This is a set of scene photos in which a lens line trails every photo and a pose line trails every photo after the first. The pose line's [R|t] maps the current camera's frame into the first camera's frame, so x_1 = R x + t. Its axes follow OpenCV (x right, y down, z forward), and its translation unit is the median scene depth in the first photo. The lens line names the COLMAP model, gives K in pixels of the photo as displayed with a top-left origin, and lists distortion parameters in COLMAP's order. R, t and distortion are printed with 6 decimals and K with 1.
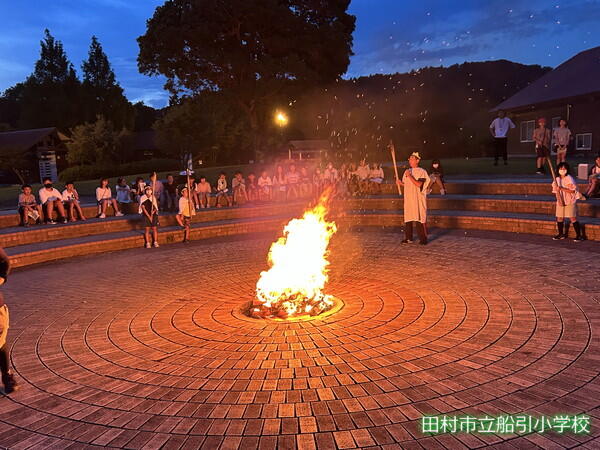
lens RADIAL K [[581.7, 0, 300.0], [0, 581.7, 225.0], [0, 0, 1]] dist [-0.000294, -0.012592]
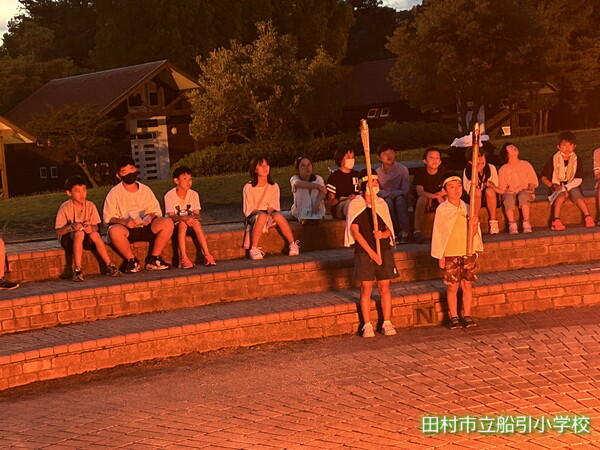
lens RADIAL K [[1373.5, 0, 300.0], [0, 1373.5, 225.0], [0, 0, 1]] dist [0.102953, 0.388540]
pose [[0.949479, -0.010611, -0.313650, -0.021872], [-0.008578, 0.998177, -0.059737, 0.019458], [0.313712, 0.059409, 0.947658, 0.132834]]
